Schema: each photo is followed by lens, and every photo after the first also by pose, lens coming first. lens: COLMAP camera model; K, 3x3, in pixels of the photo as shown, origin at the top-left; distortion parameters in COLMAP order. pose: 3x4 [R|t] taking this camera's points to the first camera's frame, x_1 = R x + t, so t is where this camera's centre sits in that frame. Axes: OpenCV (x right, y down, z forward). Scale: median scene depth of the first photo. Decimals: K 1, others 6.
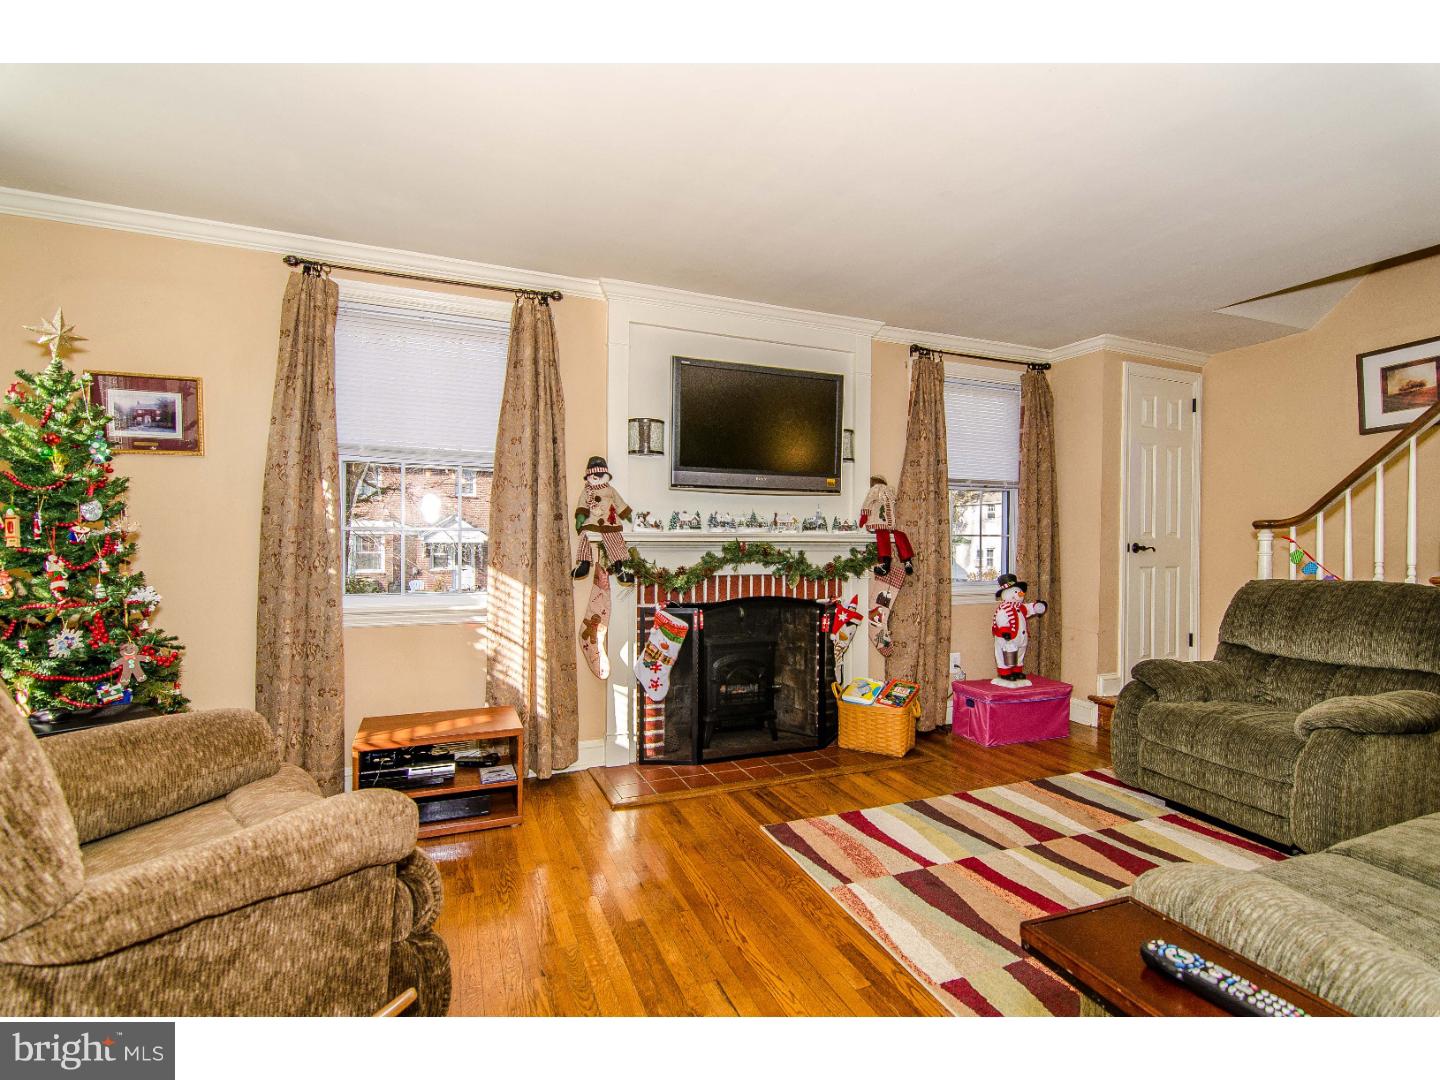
lens RADIAL K [[688.8, 0, 737.6], [0, 688.8, 543.3], [0, 0, 1]] dist [-0.001637, -0.000350]
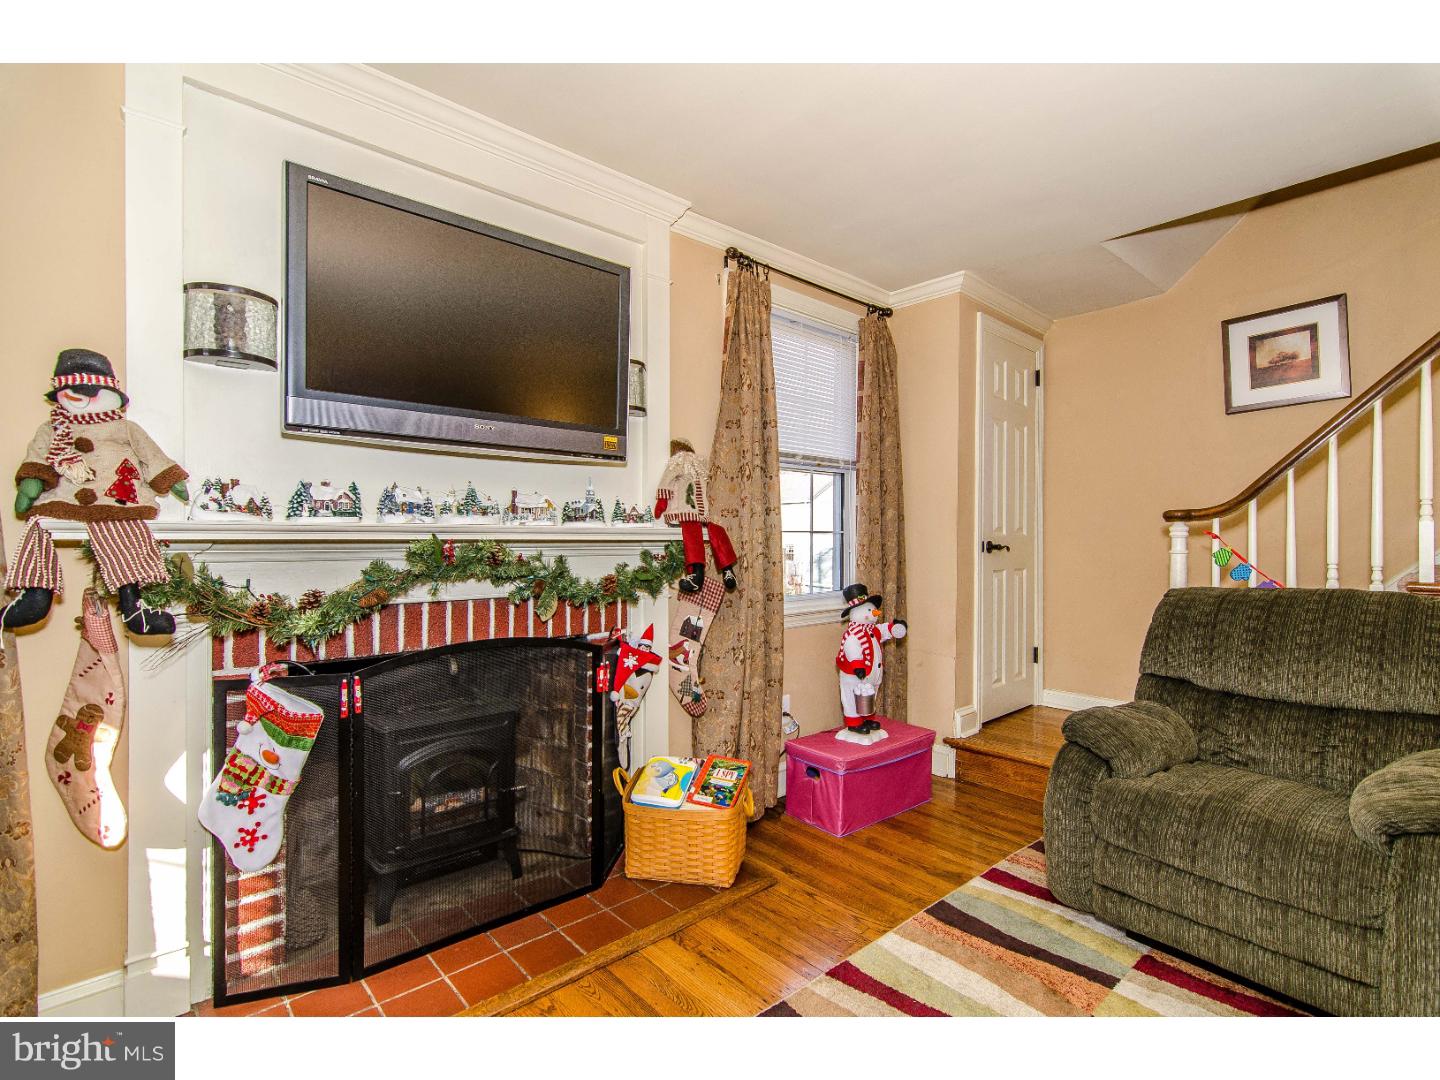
lens RADIAL K [[688.8, 0, 737.6], [0, 688.8, 543.3], [0, 0, 1]] dist [-0.001637, -0.000350]
pose [[0.943335, -0.005512, 0.331797, 0.039377], [0.005817, 0.999983, 0.000075, 0.000704], [-0.331792, 0.001859, 0.943351, 0.389028]]
